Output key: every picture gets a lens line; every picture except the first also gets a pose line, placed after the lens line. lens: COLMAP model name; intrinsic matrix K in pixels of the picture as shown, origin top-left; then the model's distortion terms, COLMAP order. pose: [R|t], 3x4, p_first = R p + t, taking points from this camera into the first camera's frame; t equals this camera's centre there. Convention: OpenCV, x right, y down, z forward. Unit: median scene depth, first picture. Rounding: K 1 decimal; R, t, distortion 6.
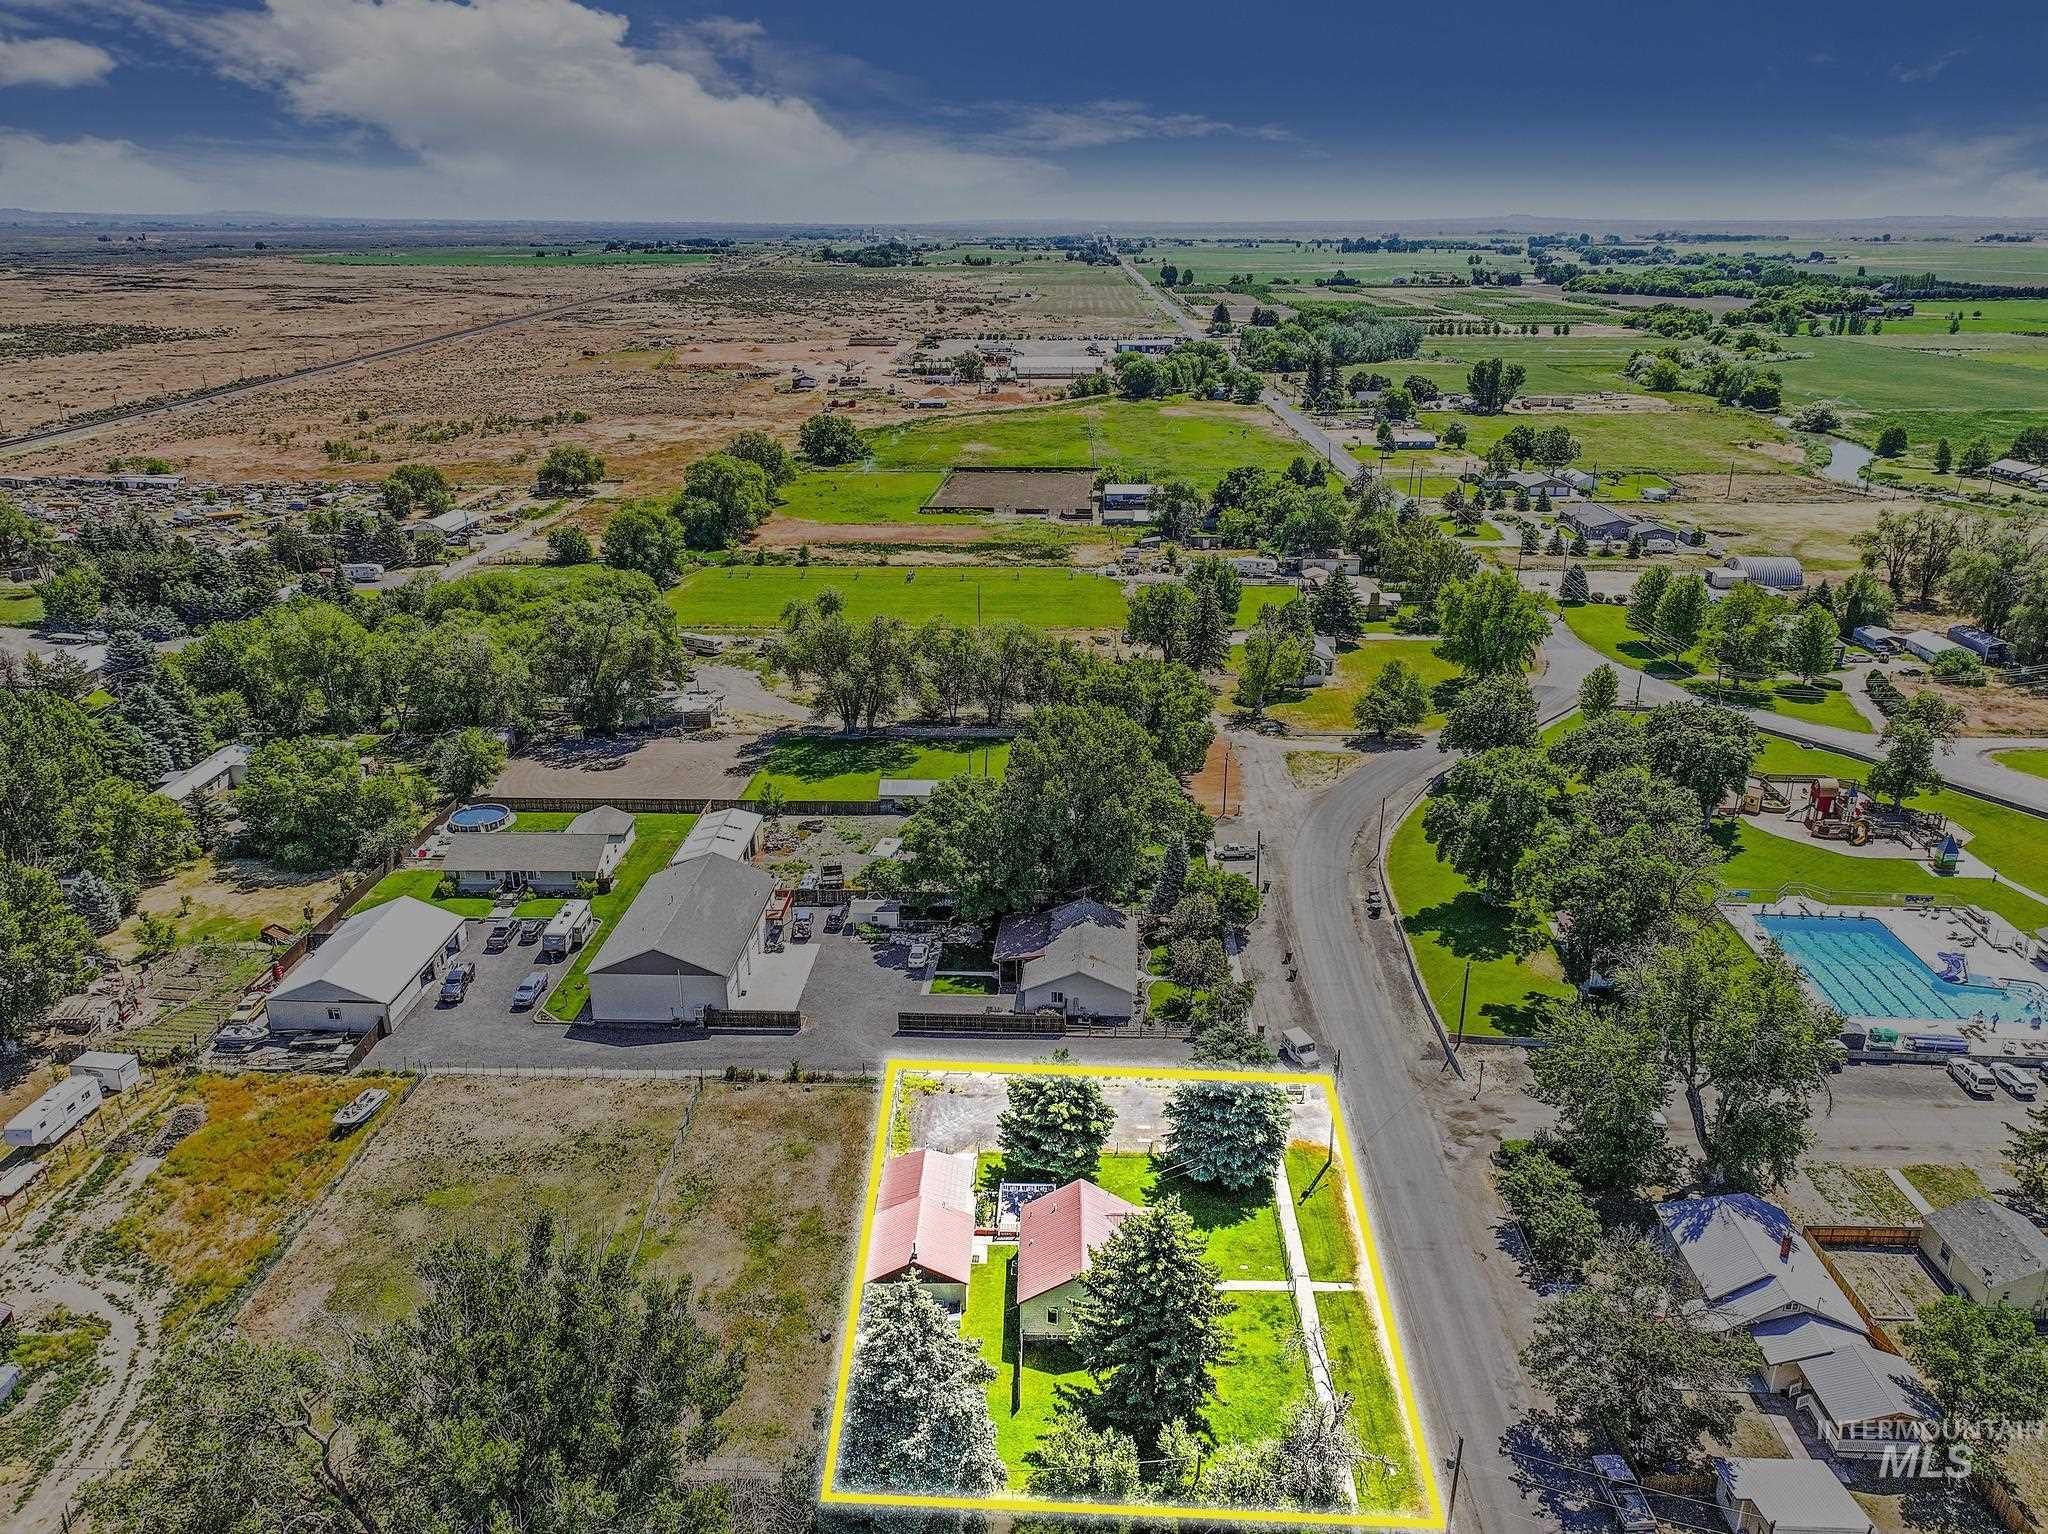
lens RADIAL K [[1472.5, 0, 1024.0], [0, 1472.5, 767.0], [0, 0, 1]] dist [0.004430, -0.004895]
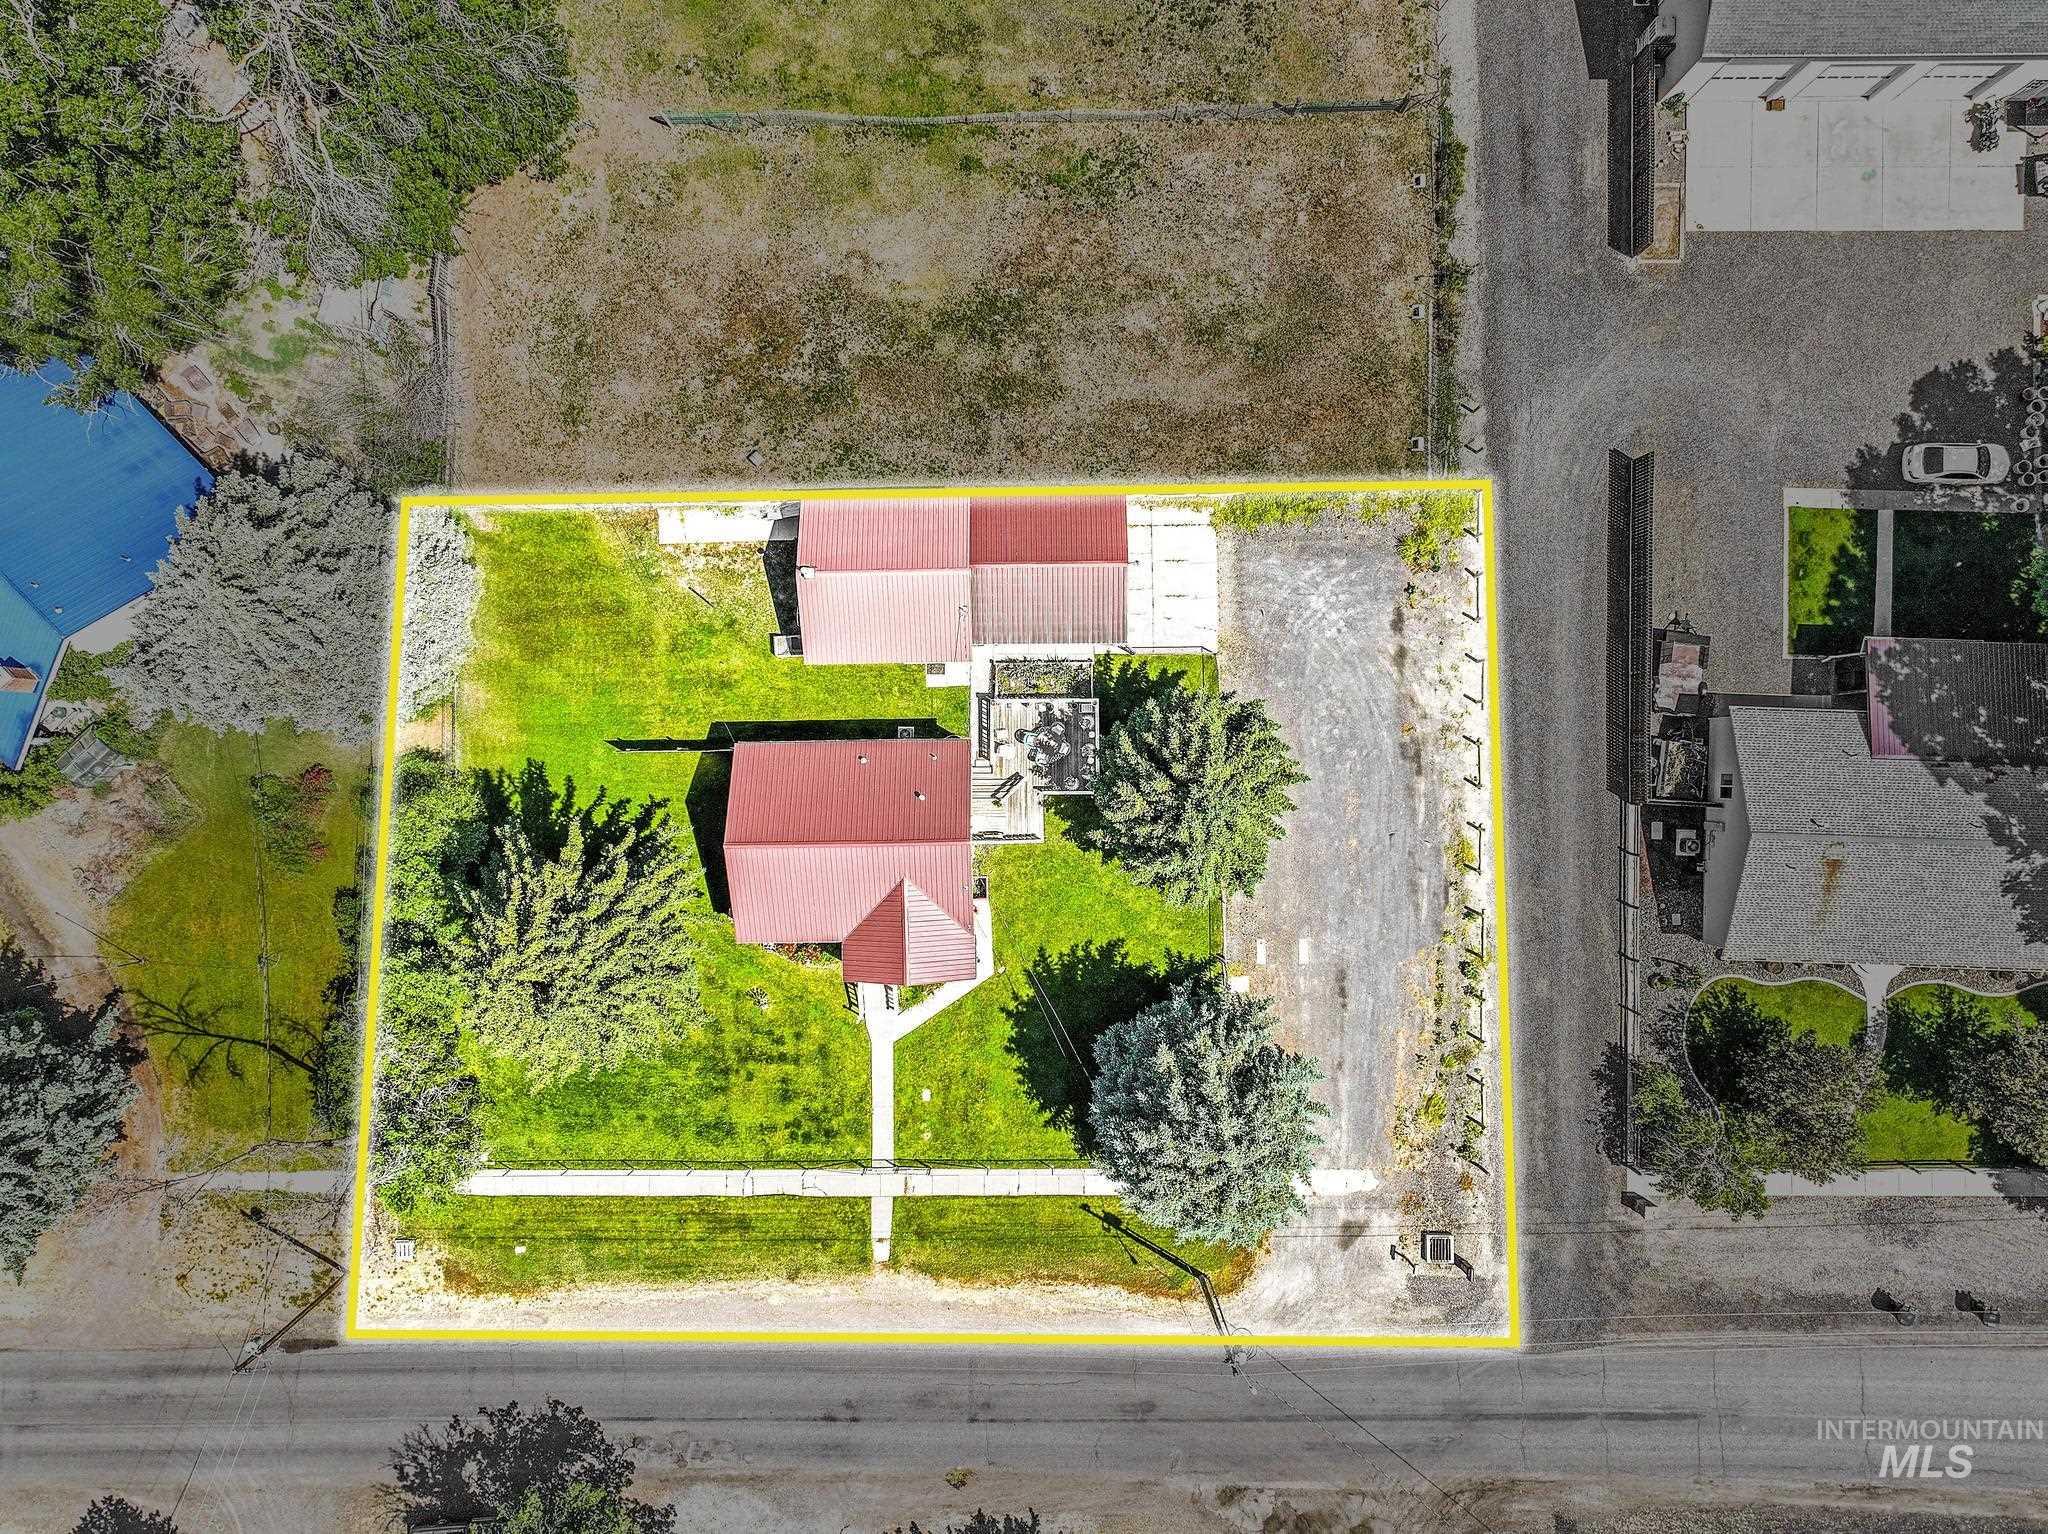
lens RADIAL K [[1447.4, 0, 1024.0], [0, 1447.4, 767.0], [0, 0, 1]] dist [-0.007337, 0.023424]
pose [[0.039075, 0.999234, -0.002130, 0.011277], [-0.334054, 0.015072, 0.942433, -0.246076], [0.941743, -0.036114, 0.334388, 0.794163]]
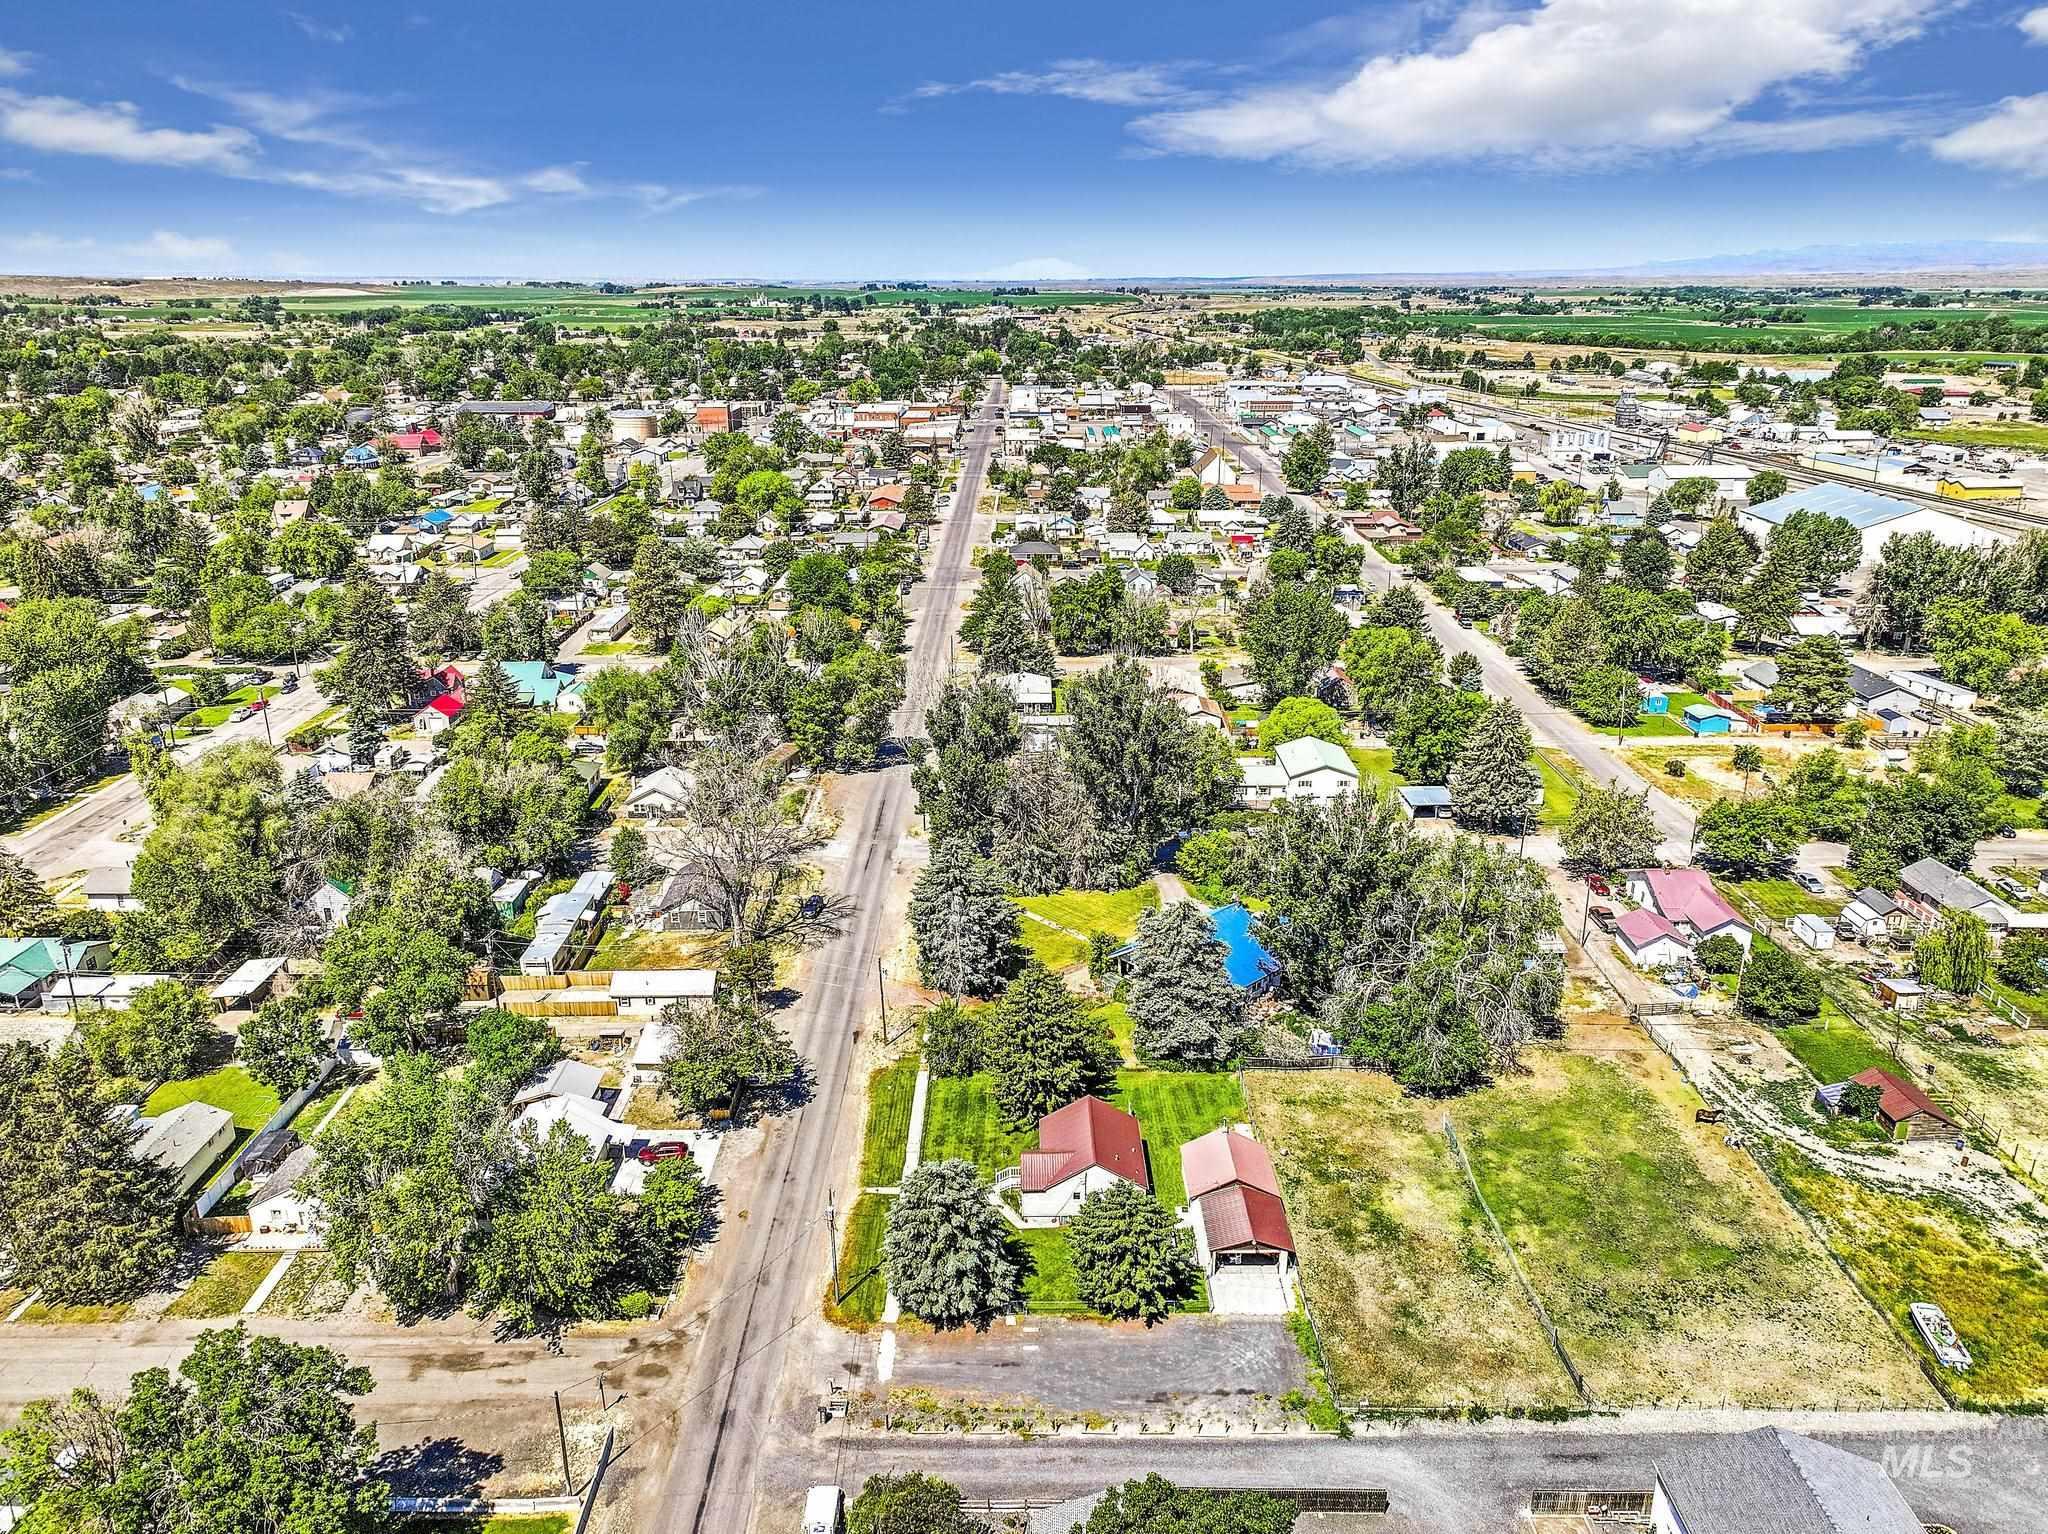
lens RADIAL K [[1472.5, 0, 1024.0], [0, 1472.5, 767.0], [0, 0, 1]] dist [0.004430, -0.004895]
pose [[-0.999332, 0.020305, -0.030377, 0.114515], [-0.003343, 0.777073, 0.629402, -0.624466], [0.036385, 0.629083, -0.776486, 1.595672]]
